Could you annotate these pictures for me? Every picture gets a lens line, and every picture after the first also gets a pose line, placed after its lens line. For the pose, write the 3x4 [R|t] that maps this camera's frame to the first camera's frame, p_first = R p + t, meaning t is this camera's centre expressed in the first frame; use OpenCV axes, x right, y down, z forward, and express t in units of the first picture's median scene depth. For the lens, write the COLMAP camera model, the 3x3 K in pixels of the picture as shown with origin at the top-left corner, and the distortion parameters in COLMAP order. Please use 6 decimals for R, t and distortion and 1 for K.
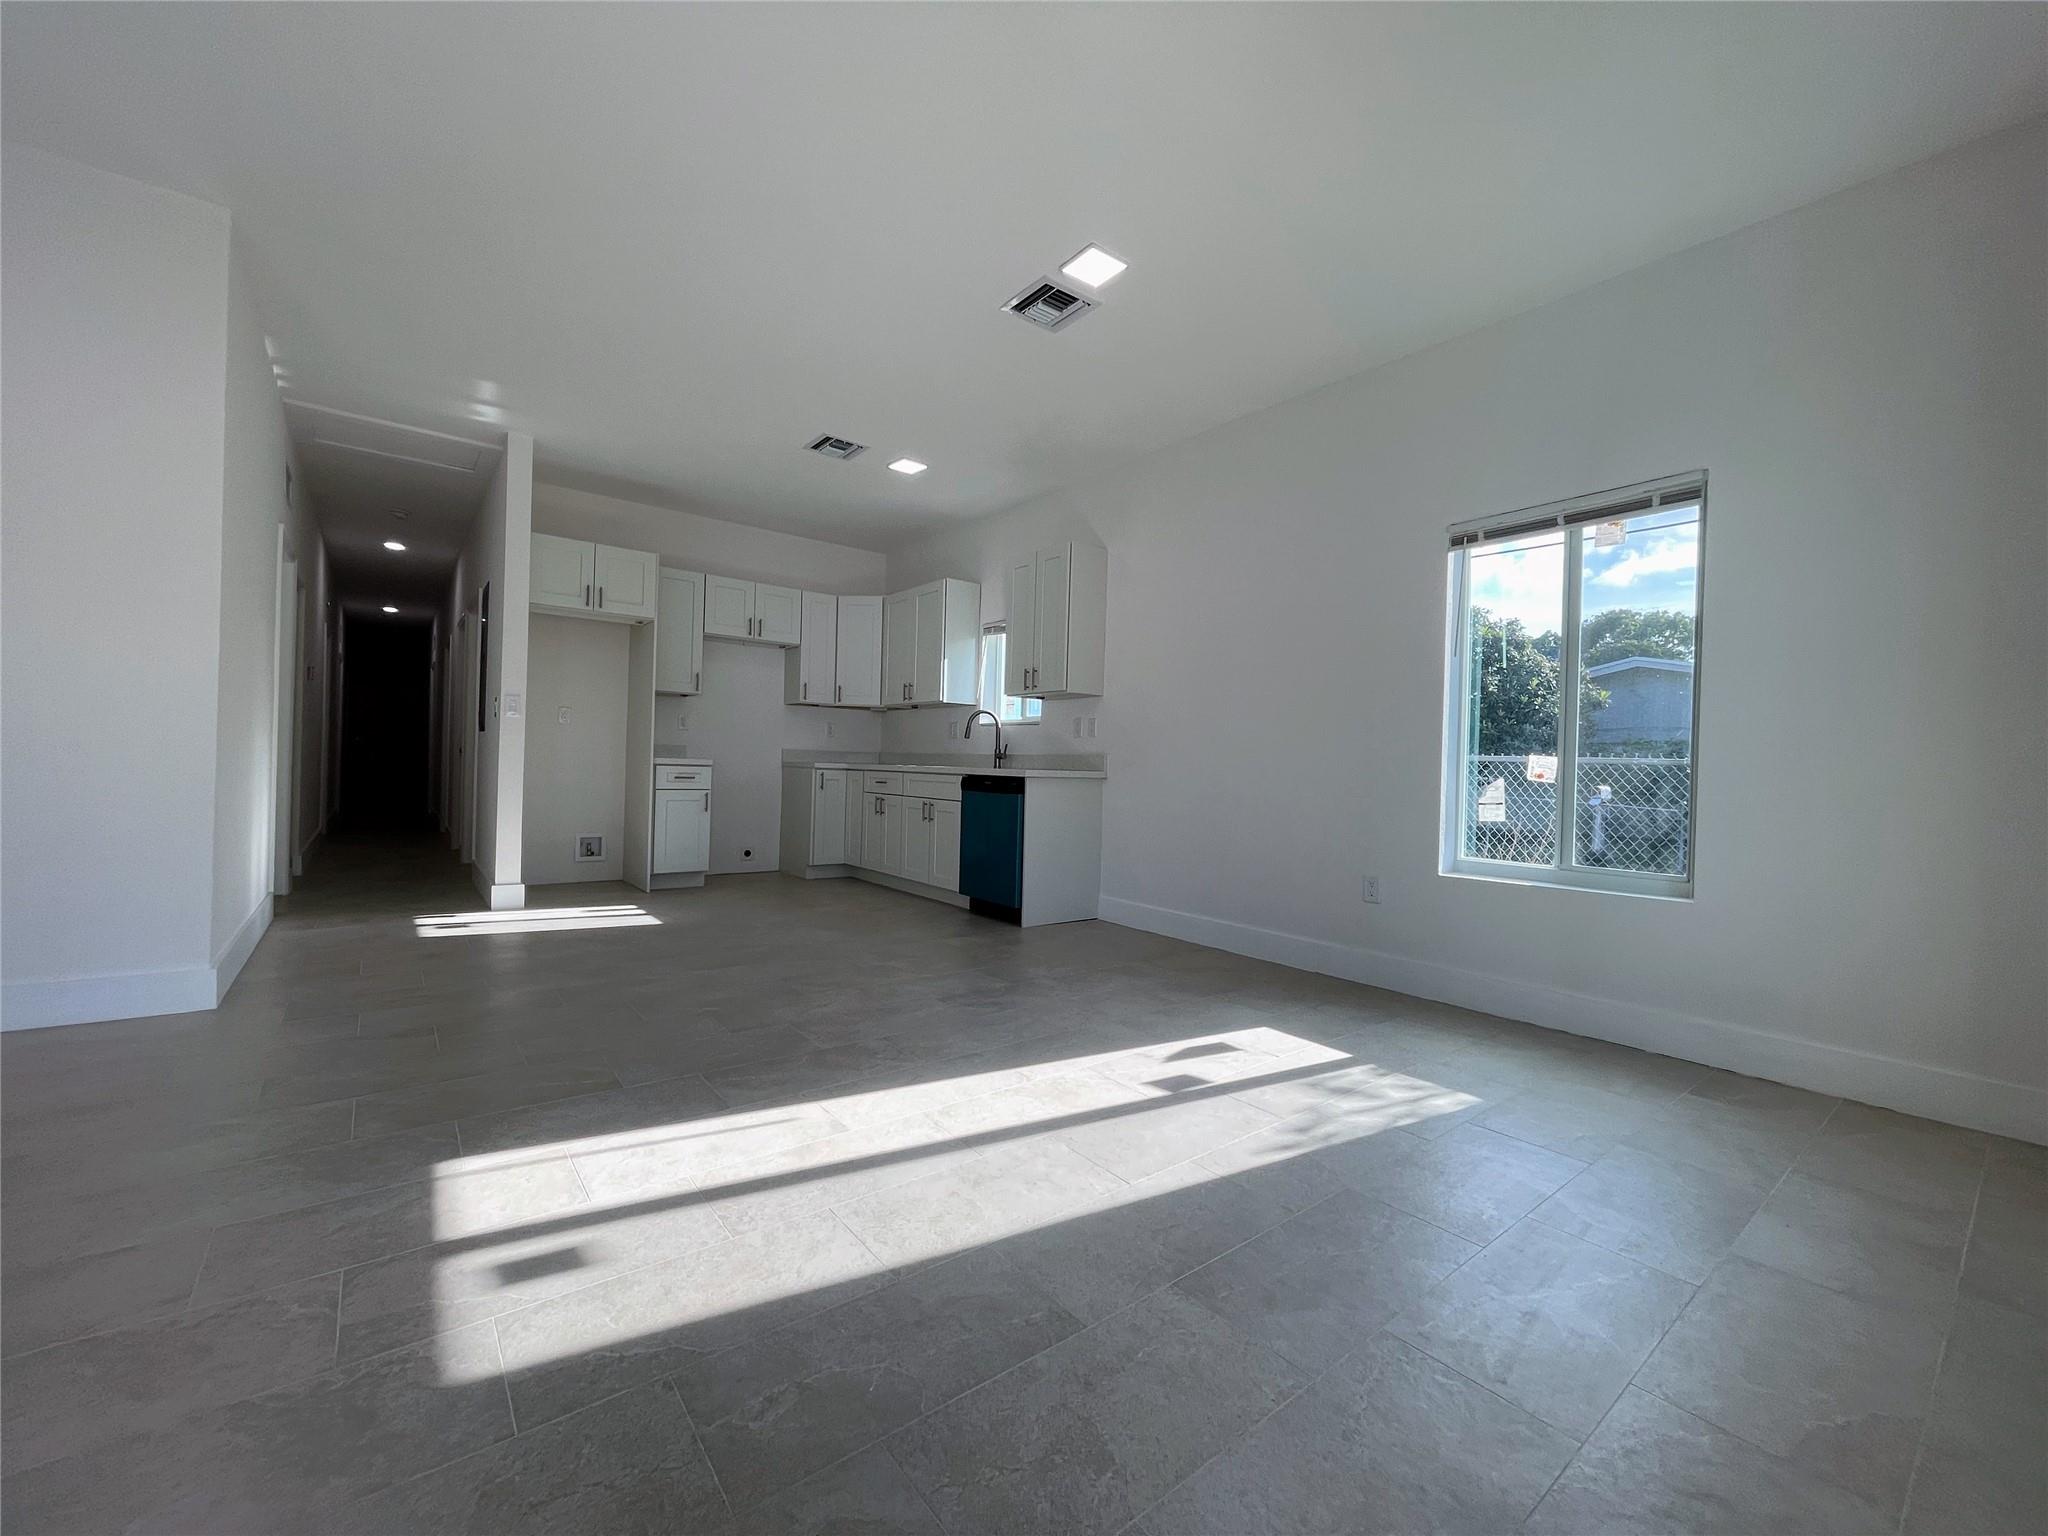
lens RADIAL K [[826.0, 0, 1022.2], [0, 826.0, 771.9], [0, 0, 1]] dist [-0.001235, -0.000685]
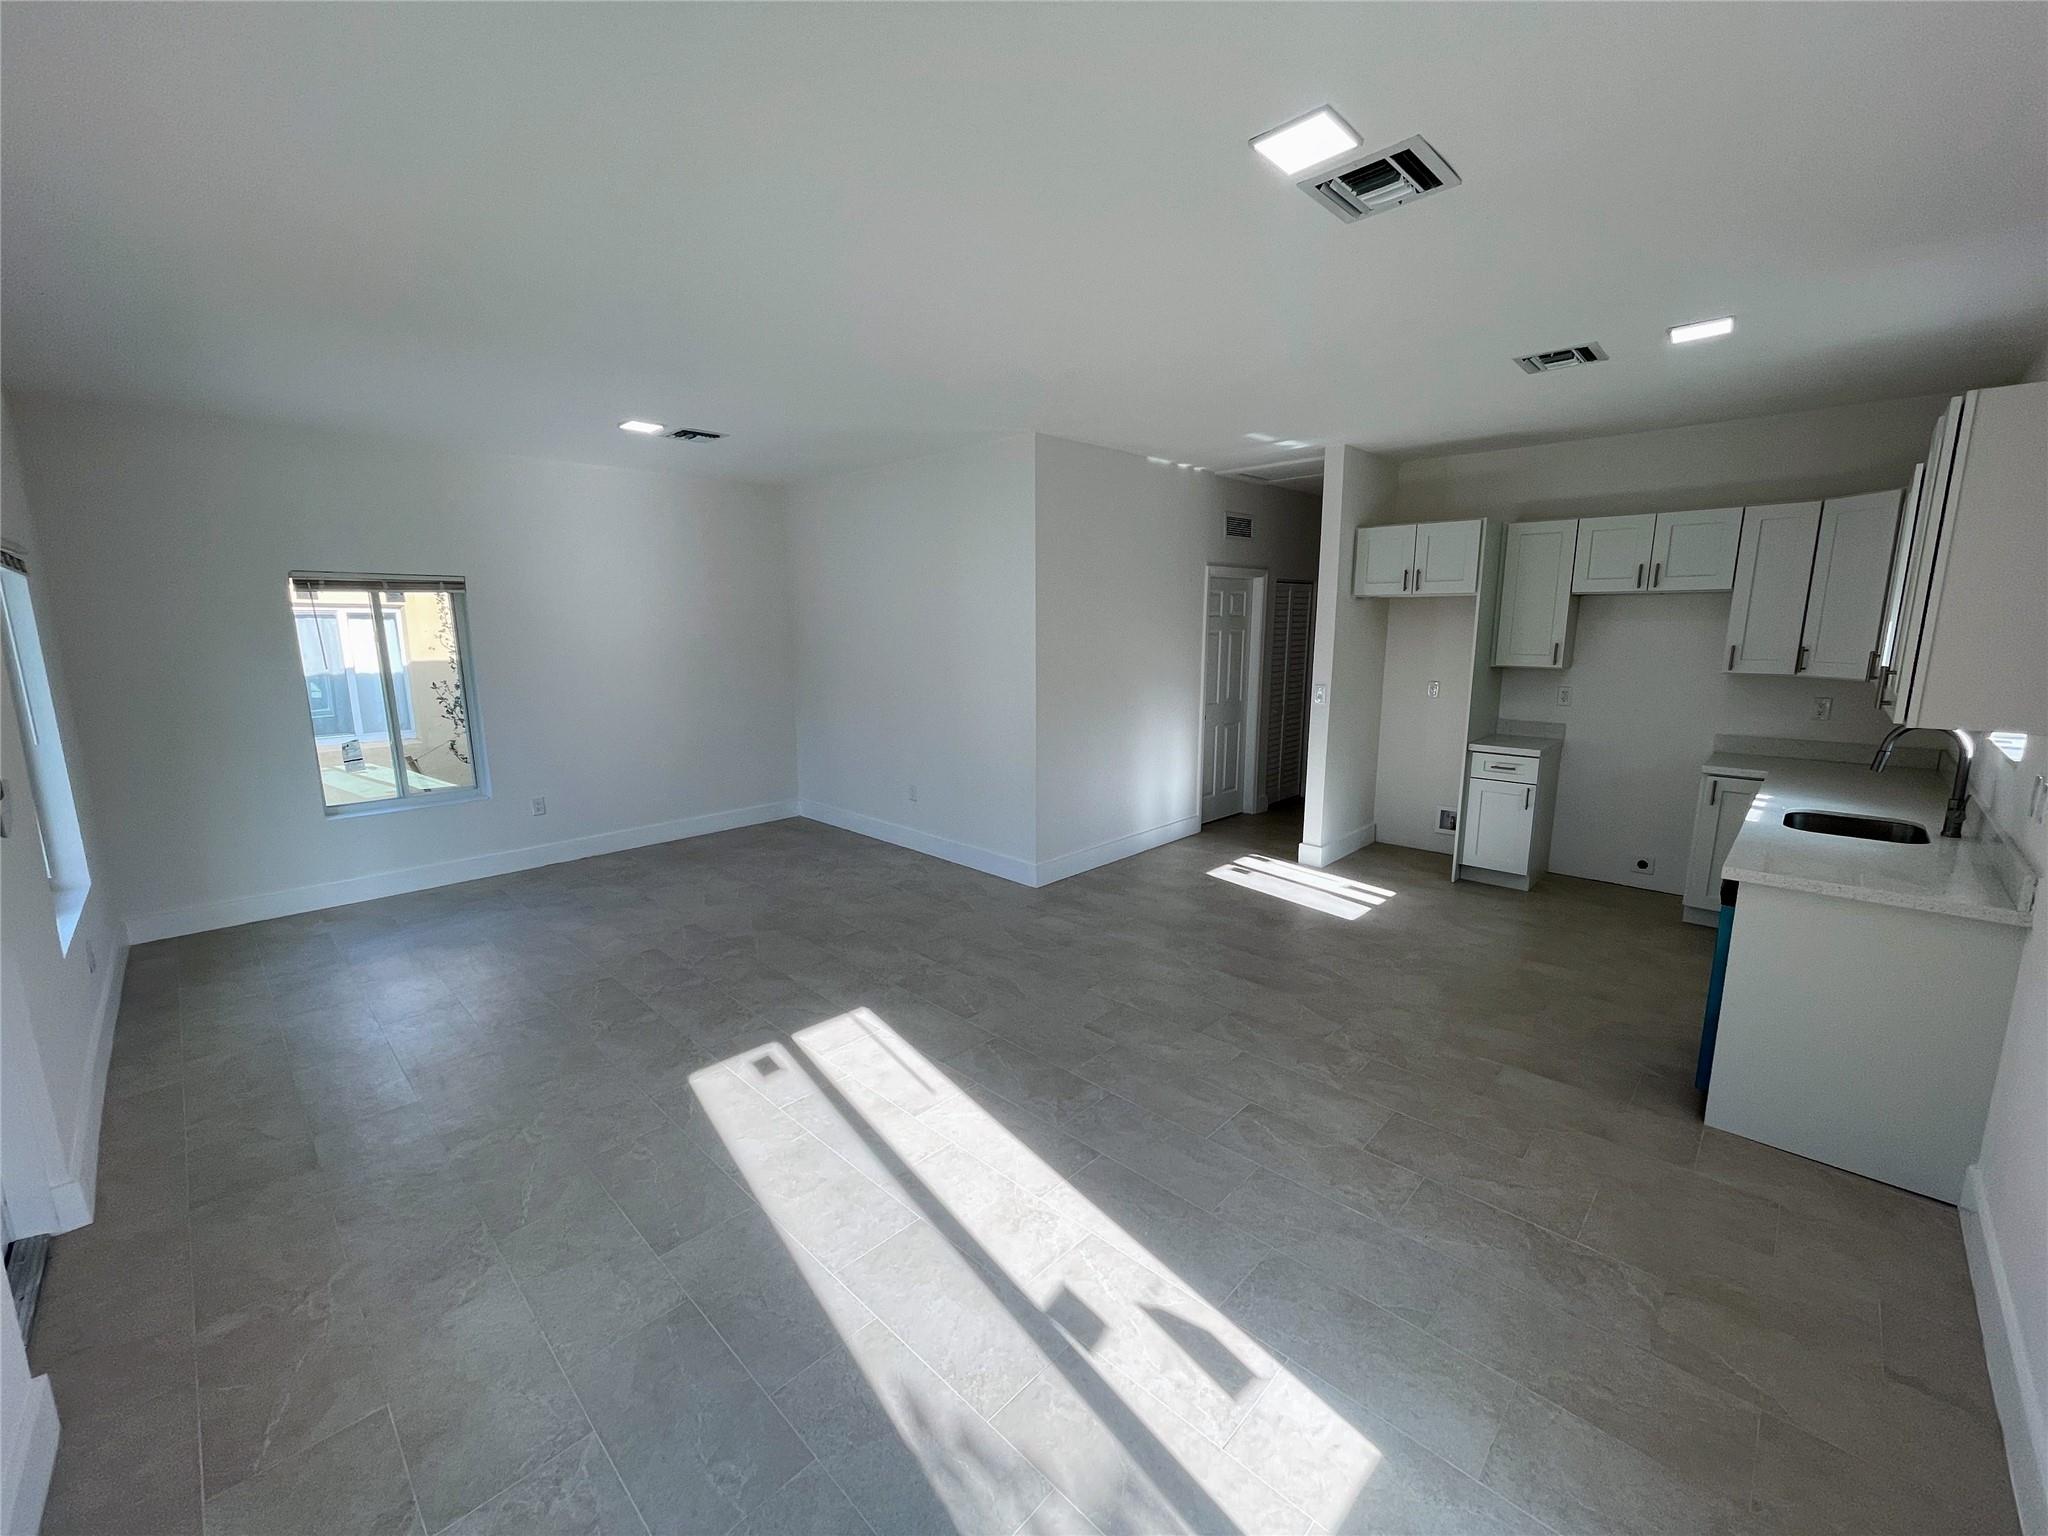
lens RADIAL K [[826.0, 0, 1022.2], [0, 826.0, 771.9], [0, 0, 1]] dist [-0.001235, -0.000685]
pose [[0.130431, 0.149968, -0.980050, 0.485795], [0.004551, 0.988393, 0.151851, -0.155132], [0.991447, -0.024267, 0.128235, 0.454026]]
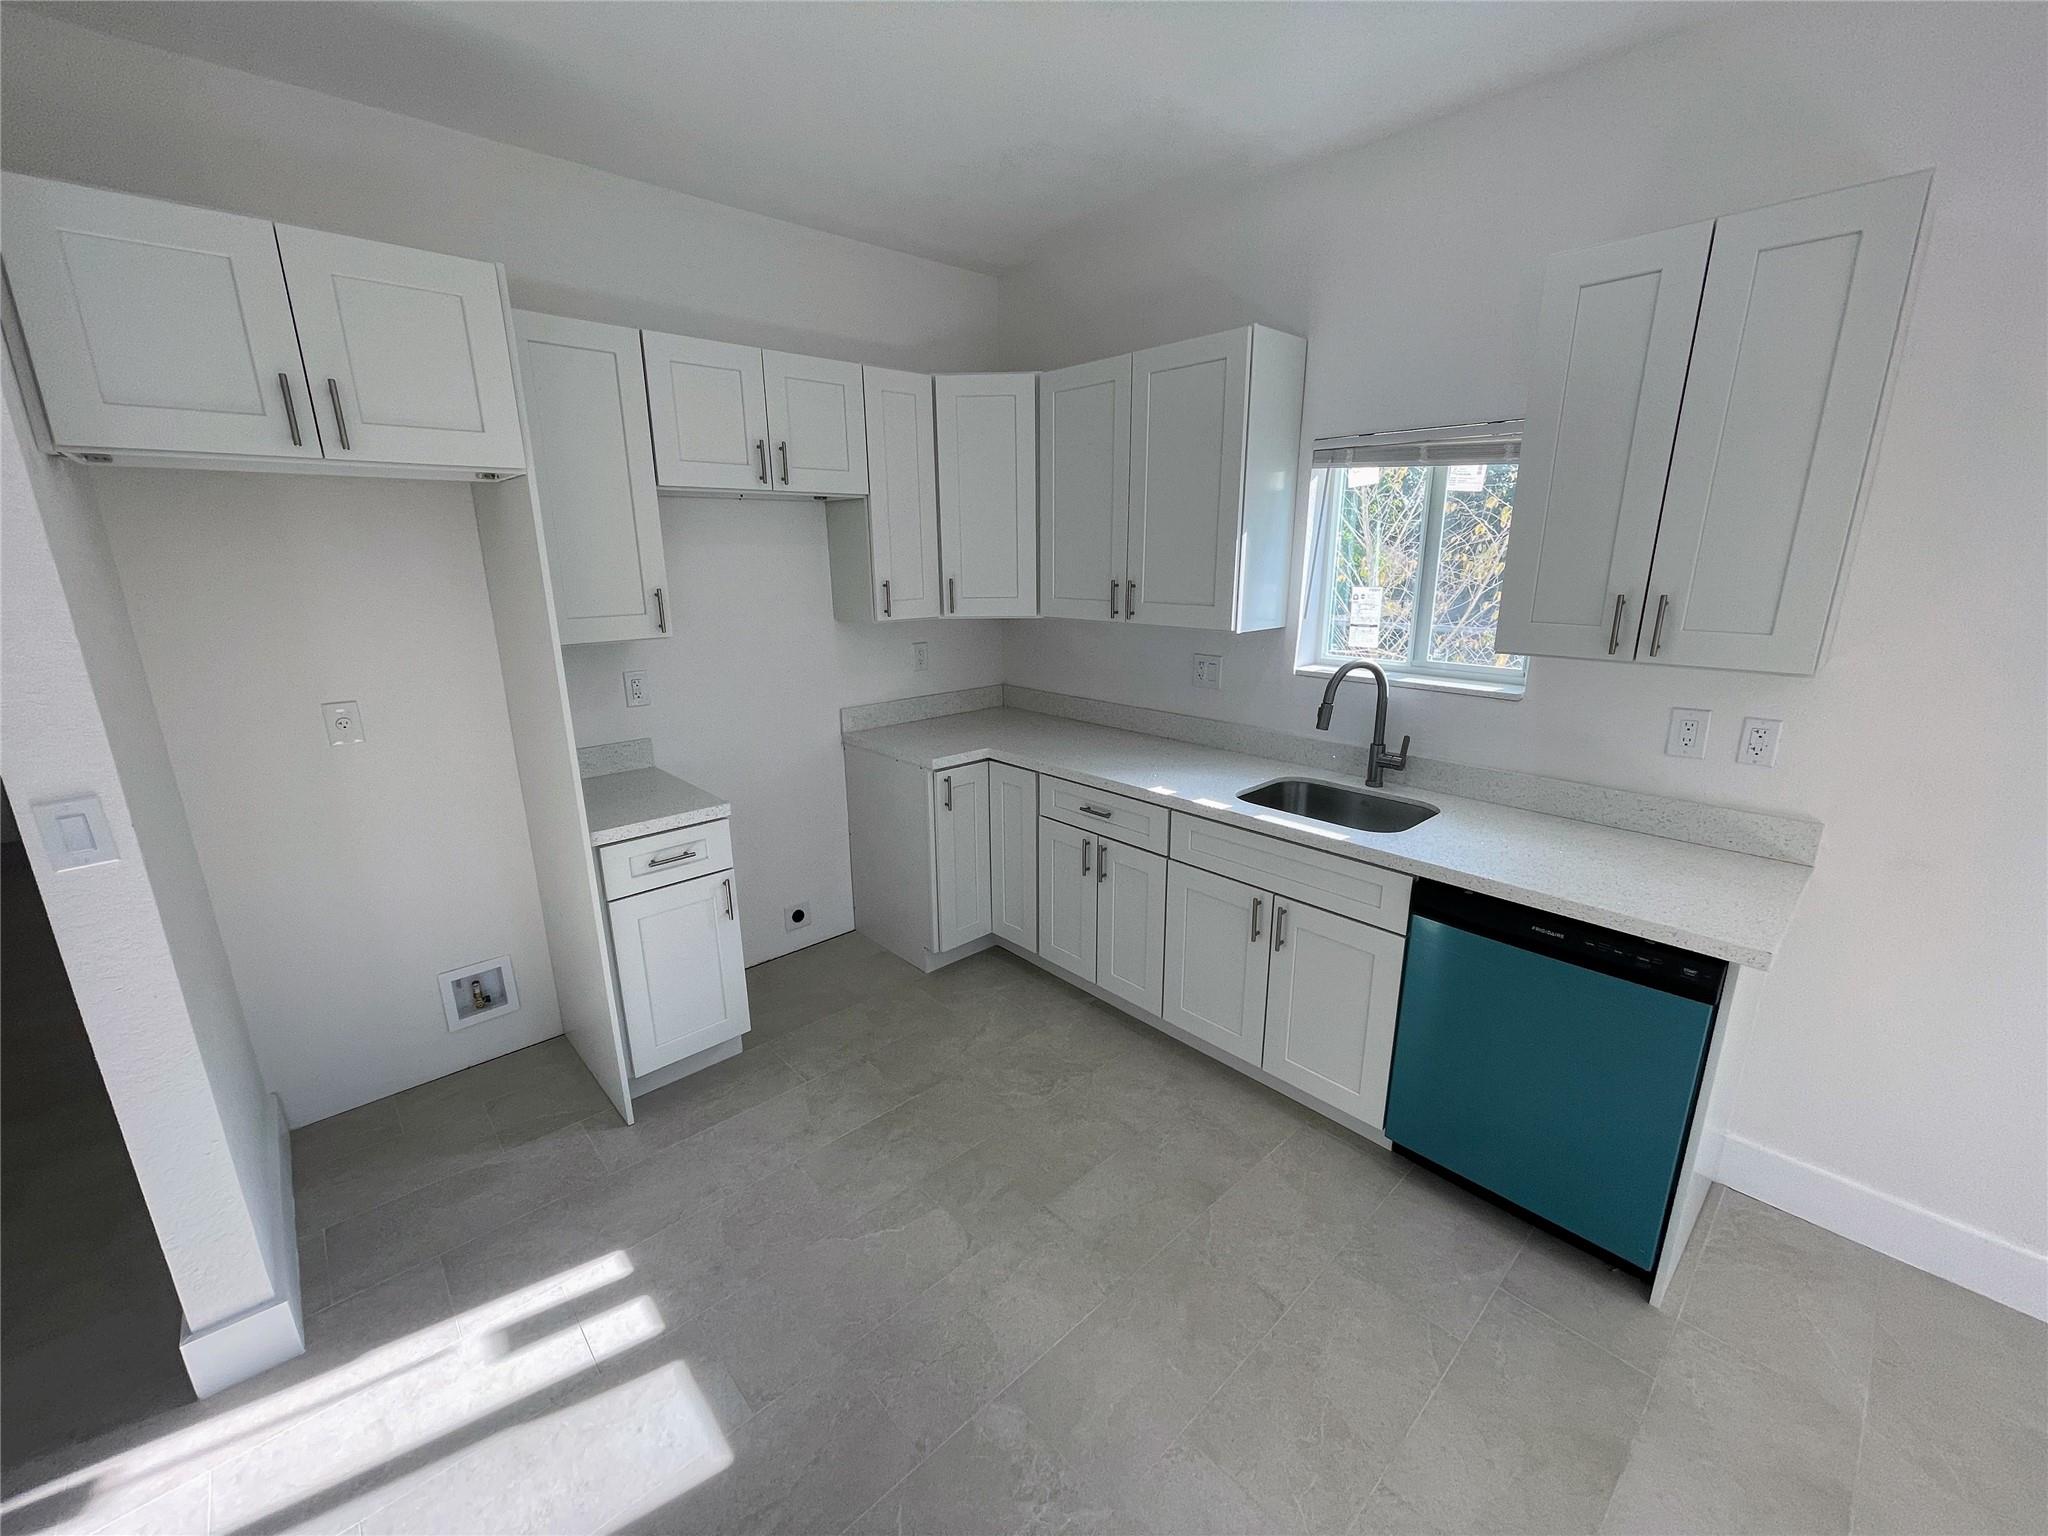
lens RADIAL K [[828.3, 0, 1022.0], [0, 828.3, 771.9], [0, 0, 1]] dist [-0.002252, 0.000116]
pose [[0.996192, -0.058185, 0.064938, -0.312011], [0.039627, 0.965539, 0.257223, -0.169239], [-0.077666, -0.253670, 0.964168, 0.720181]]
